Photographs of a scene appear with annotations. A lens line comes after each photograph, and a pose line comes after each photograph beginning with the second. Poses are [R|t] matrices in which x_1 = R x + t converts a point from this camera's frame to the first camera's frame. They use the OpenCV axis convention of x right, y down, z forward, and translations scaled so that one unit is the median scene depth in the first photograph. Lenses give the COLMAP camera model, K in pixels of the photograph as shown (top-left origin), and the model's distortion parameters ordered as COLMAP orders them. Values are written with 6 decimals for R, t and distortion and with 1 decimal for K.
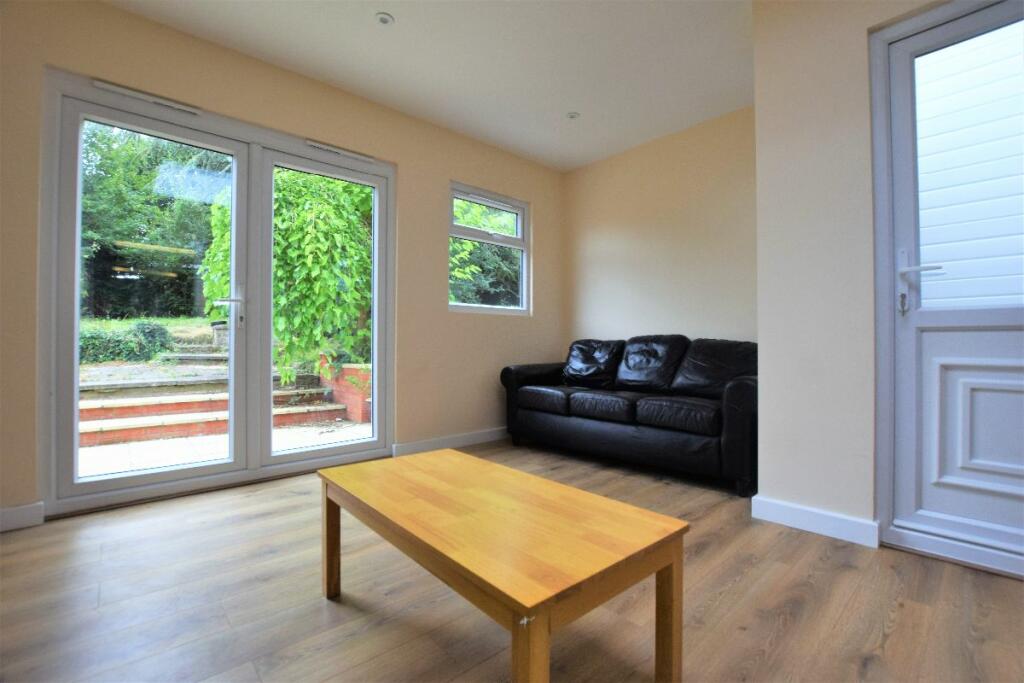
lens RADIAL K [[450.4, 0, 512.1], [0, 450.4, 338.3], [0, 0, 1]] dist [-0.025090, 0.001615]
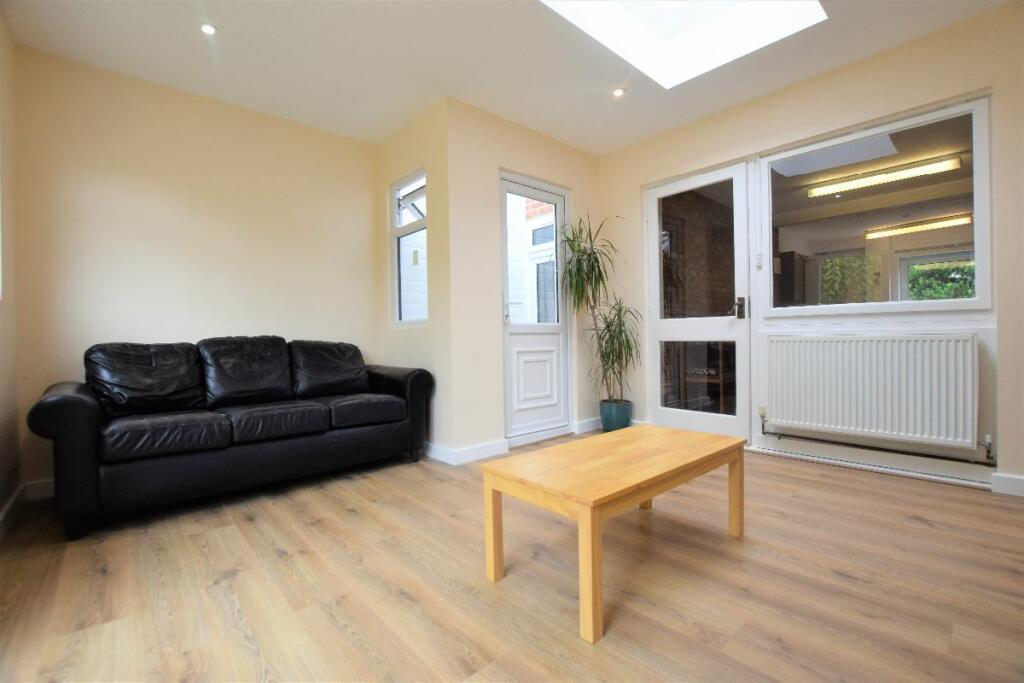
lens RADIAL K [[450.4, 0, 511.7], [0, 450.4, 343.0], [0, 0, 1]] dist [-0.025090, 0.001615]
pose [[0.022001, -0.012181, 0.999684, -1.025968], [0.007990, 0.999896, 0.012008, -0.002928], [-0.999726, 0.007723, 0.022096, 0.918369]]
